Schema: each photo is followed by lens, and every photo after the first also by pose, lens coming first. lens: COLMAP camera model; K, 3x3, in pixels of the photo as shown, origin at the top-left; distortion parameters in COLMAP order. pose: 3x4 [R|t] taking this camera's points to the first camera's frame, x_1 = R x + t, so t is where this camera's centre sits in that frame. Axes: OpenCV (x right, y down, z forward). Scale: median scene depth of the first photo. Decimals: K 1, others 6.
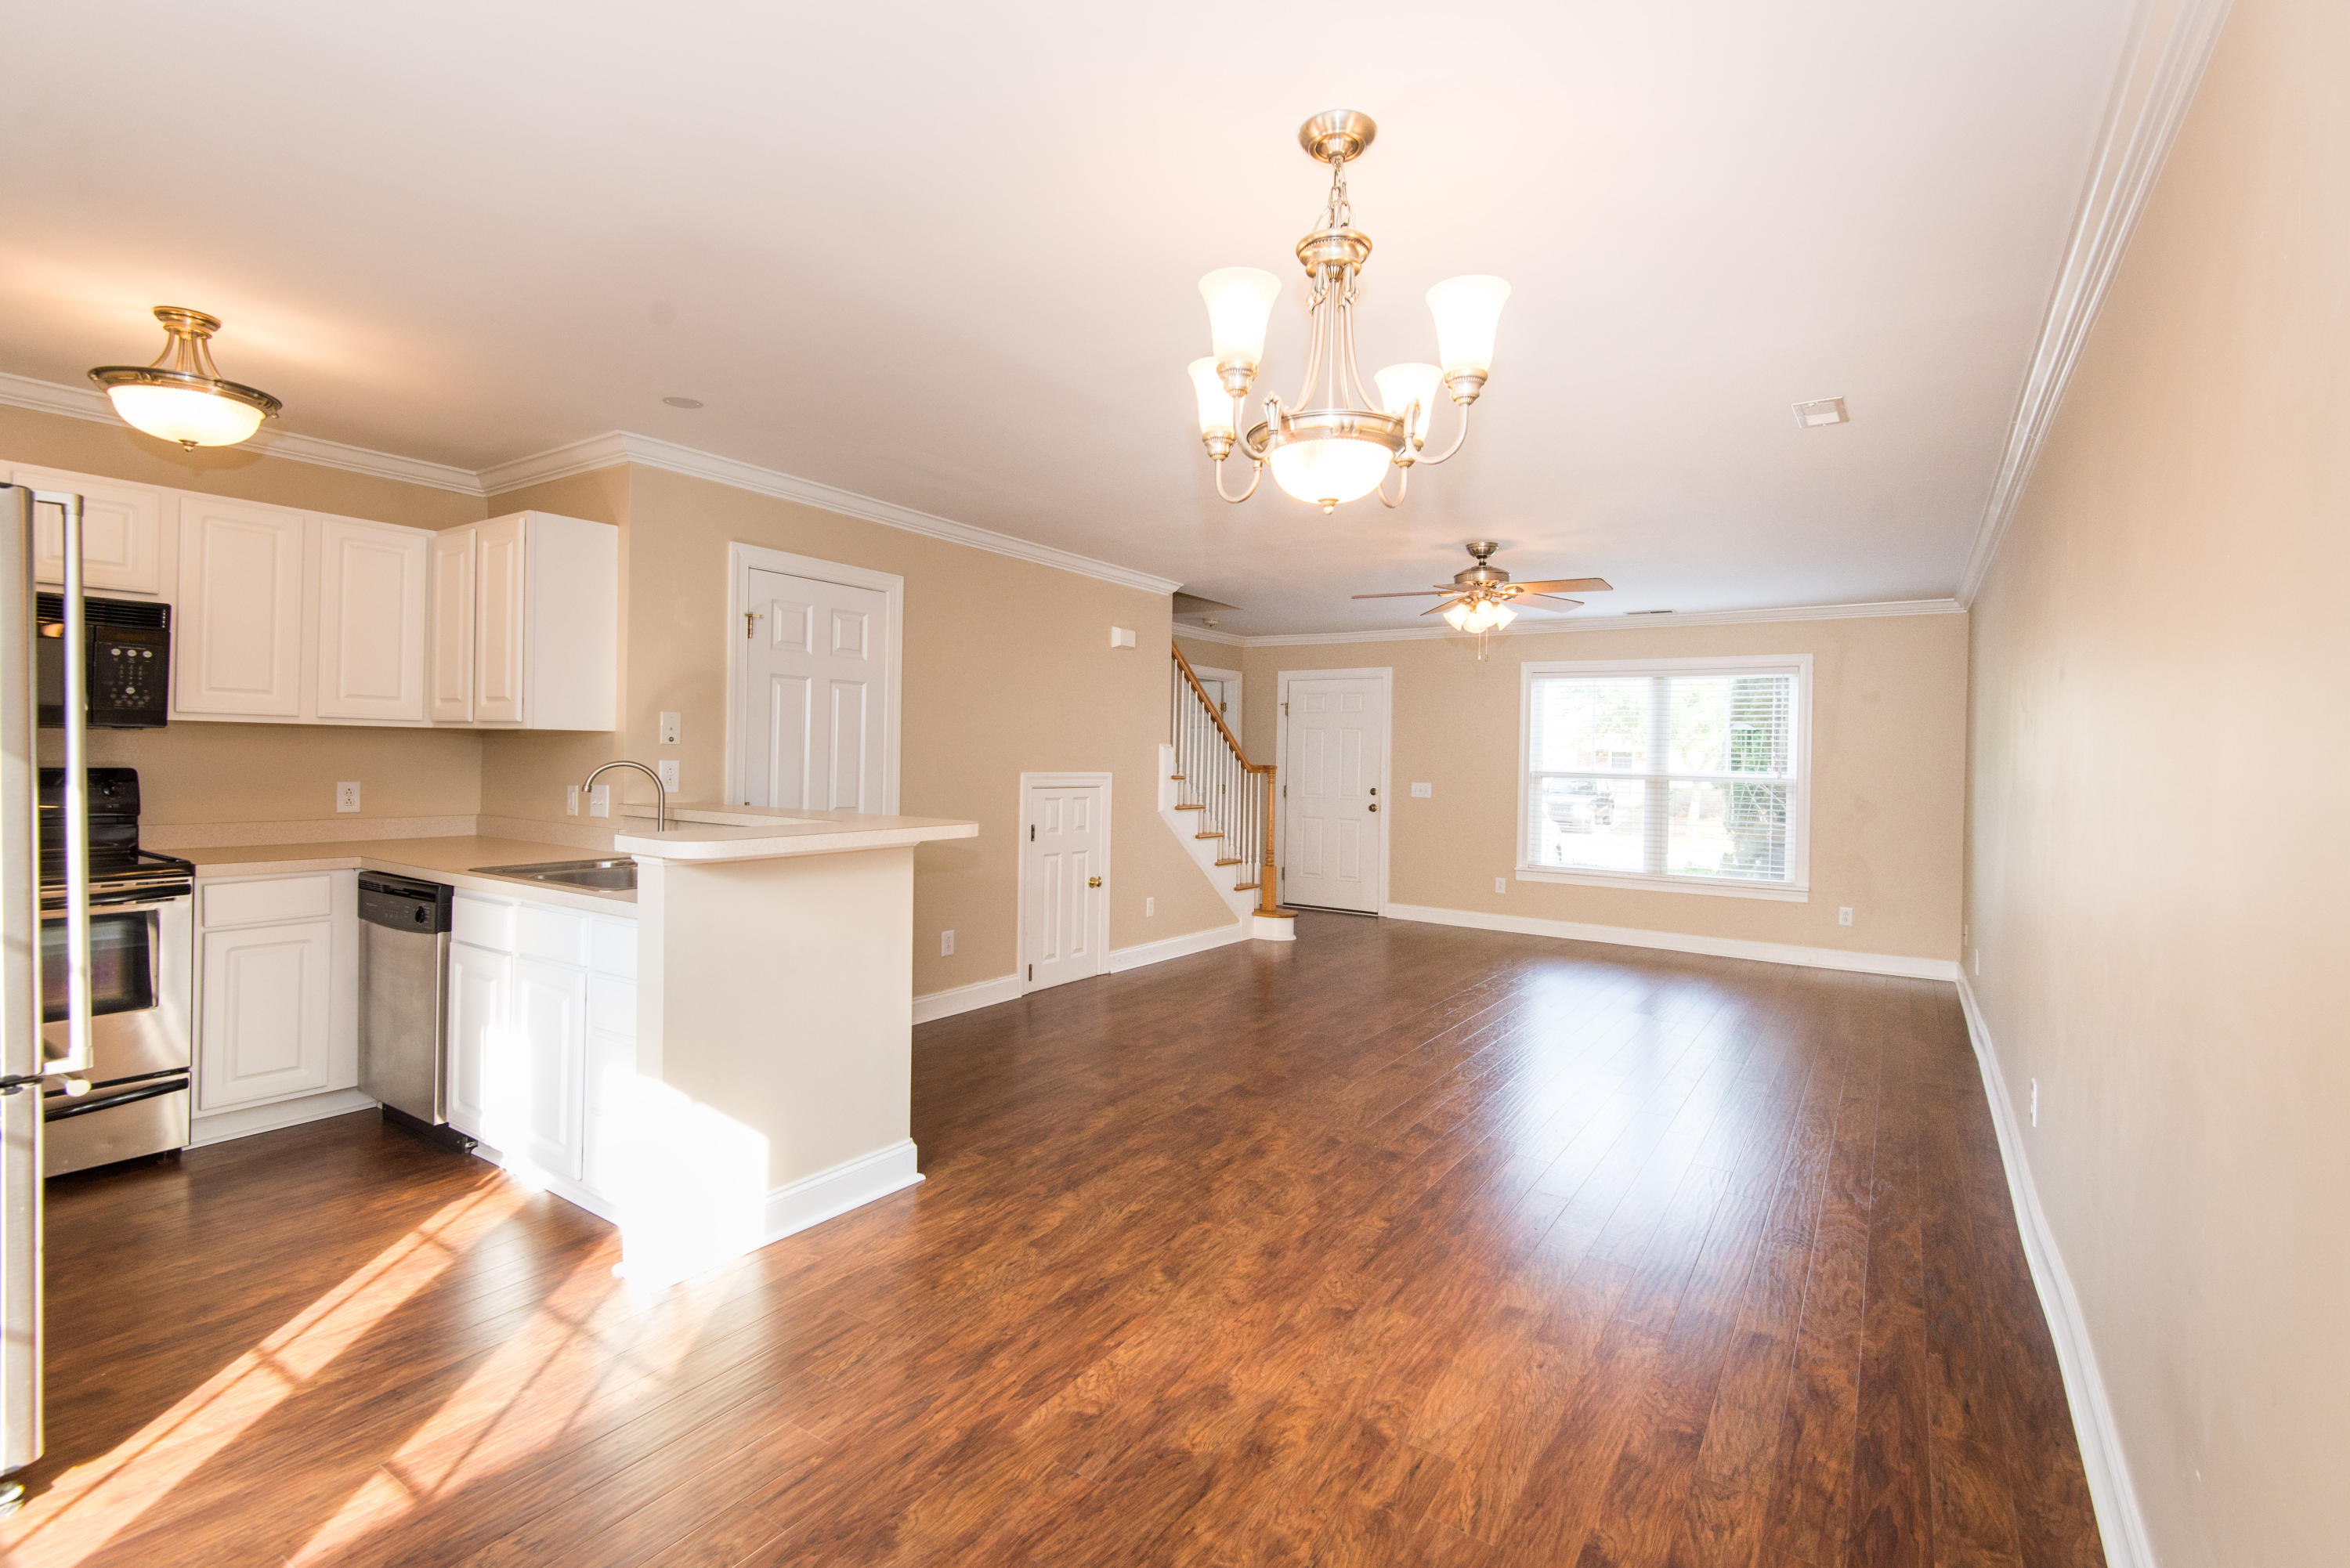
lens RADIAL K [[1071.6, 0, 1173.4], [0, 1071.6, 775.3], [0, 0, 1]] dist [0.024911, -0.000086]
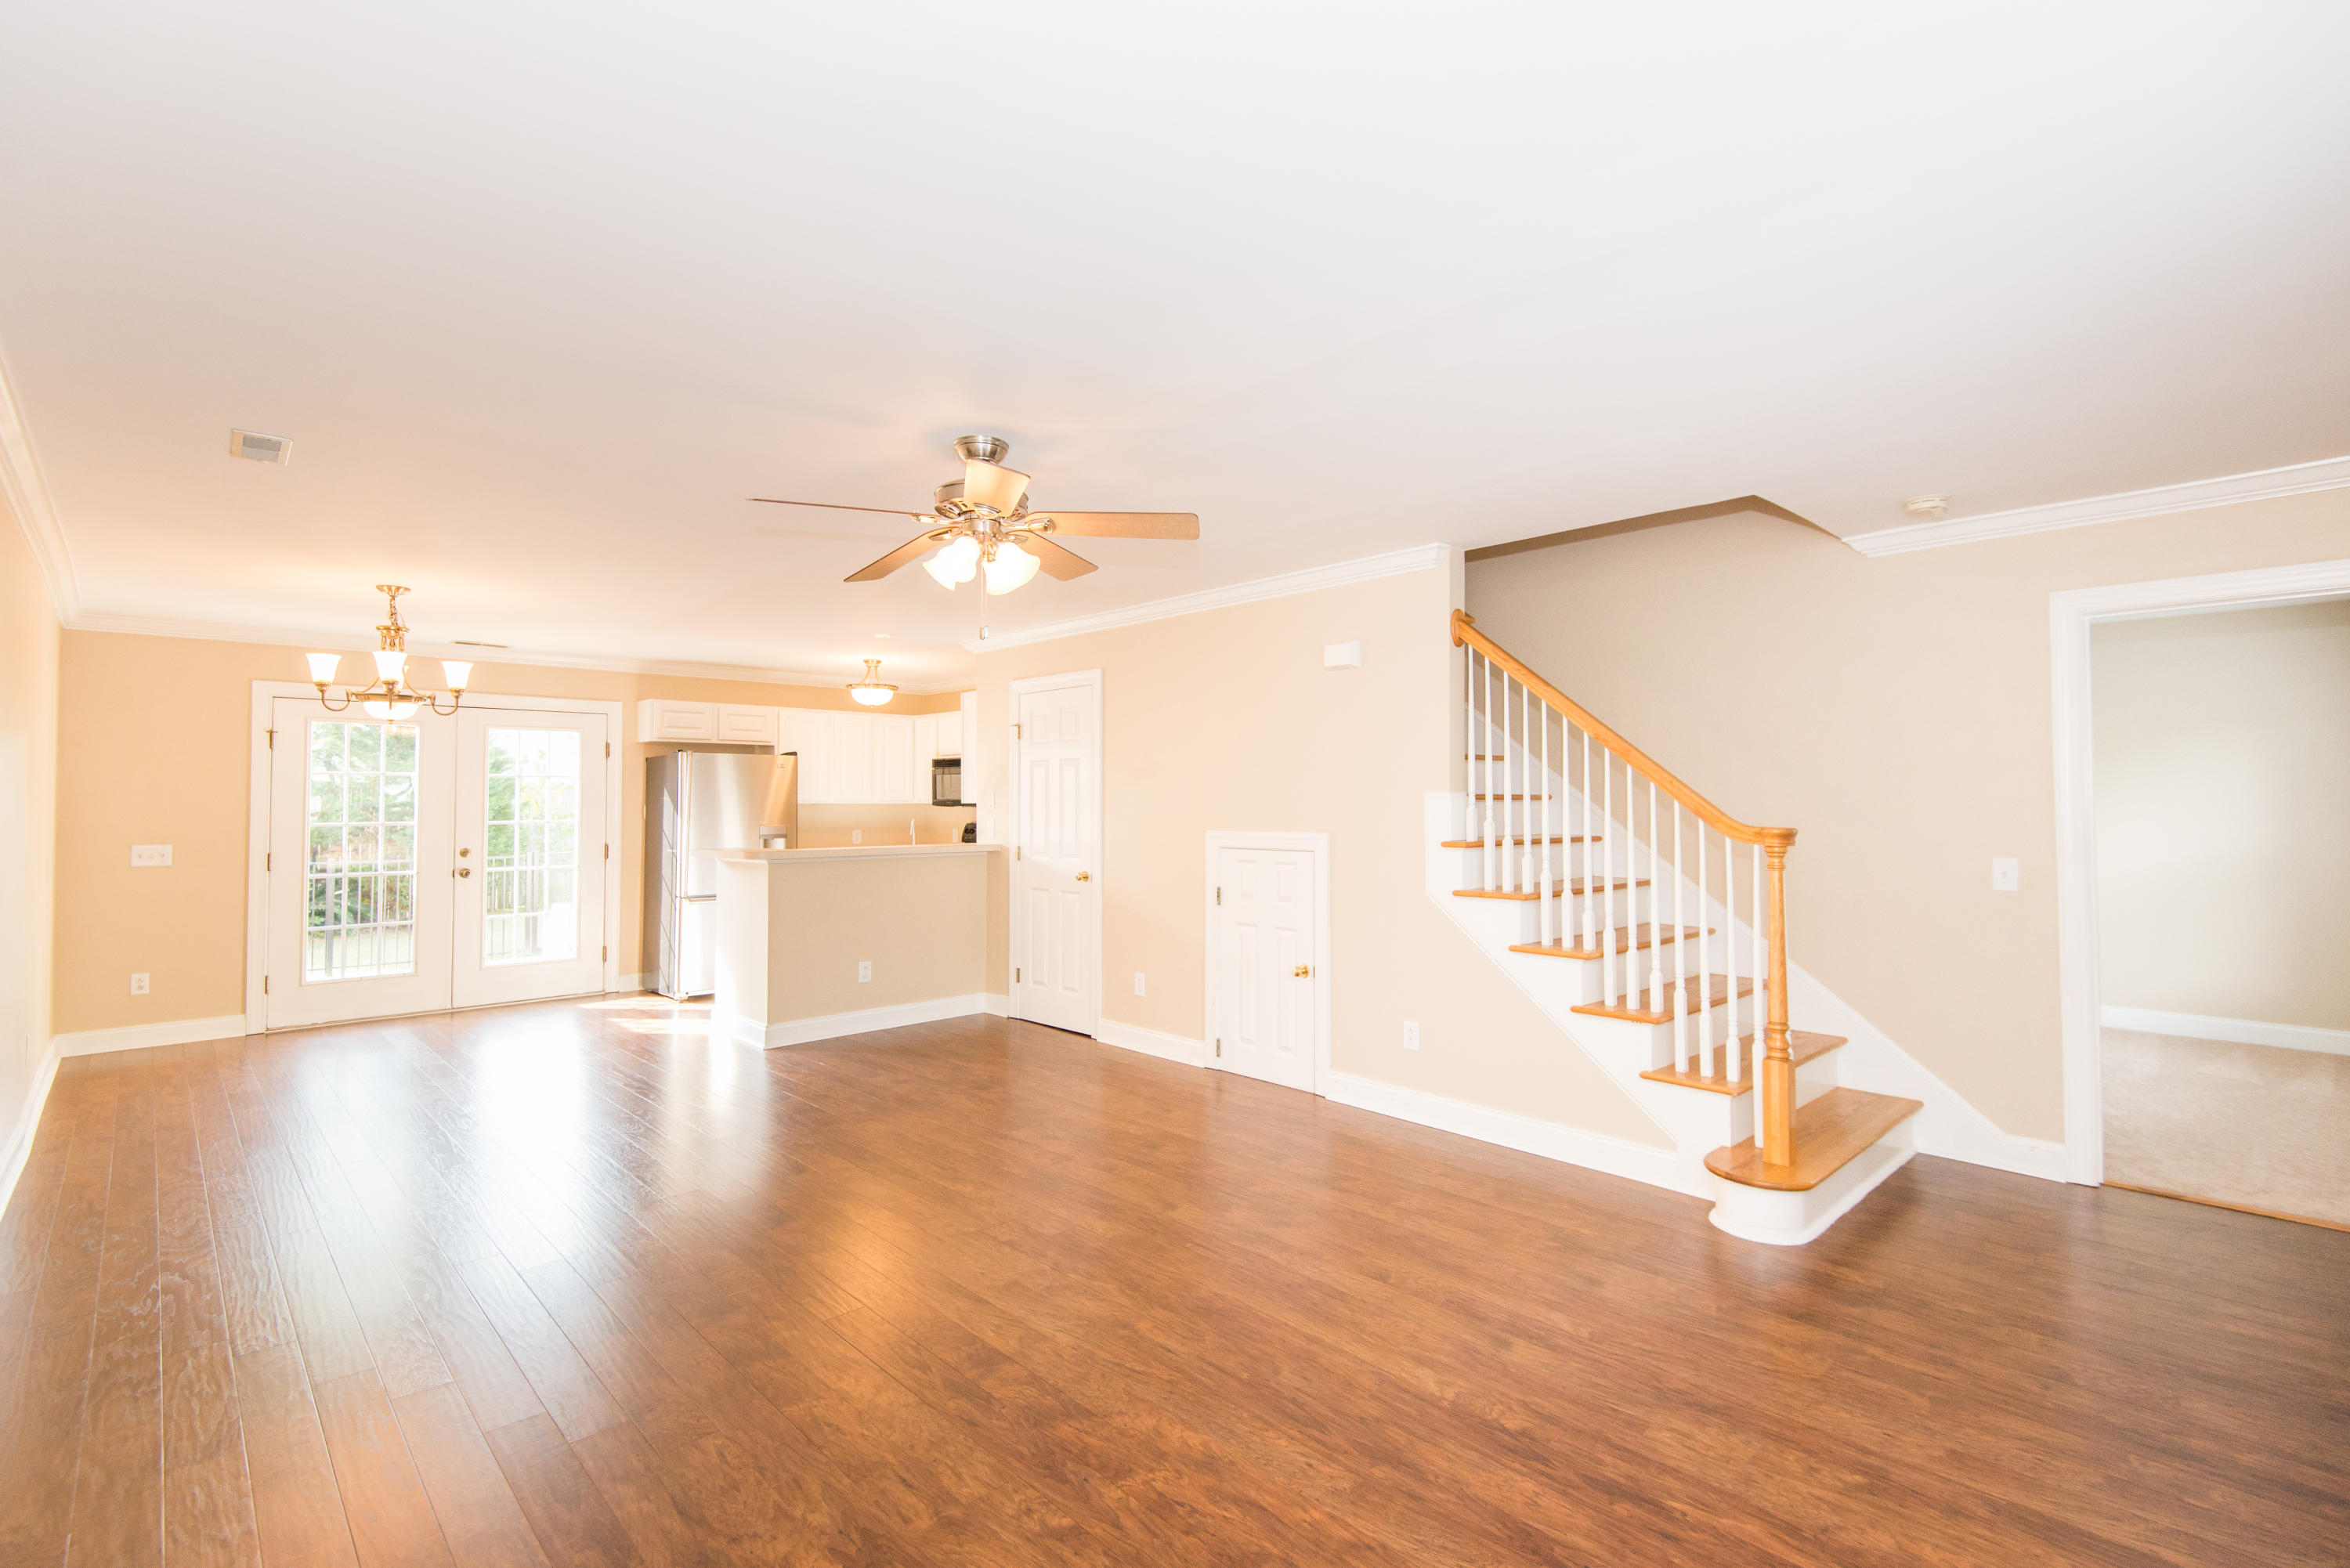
lens RADIAL K [[1071.6, 0, 1174.9], [0, 1071.6, 782.9], [0, 0, 1]] dist [0.024911, -0.000086]
pose [[-0.223819, -0.040919, -0.973771, 1.272729], [-0.018051, 0.999121, -0.037835, -0.013786], [0.974463, 0.009109, -0.224361, 1.893427]]
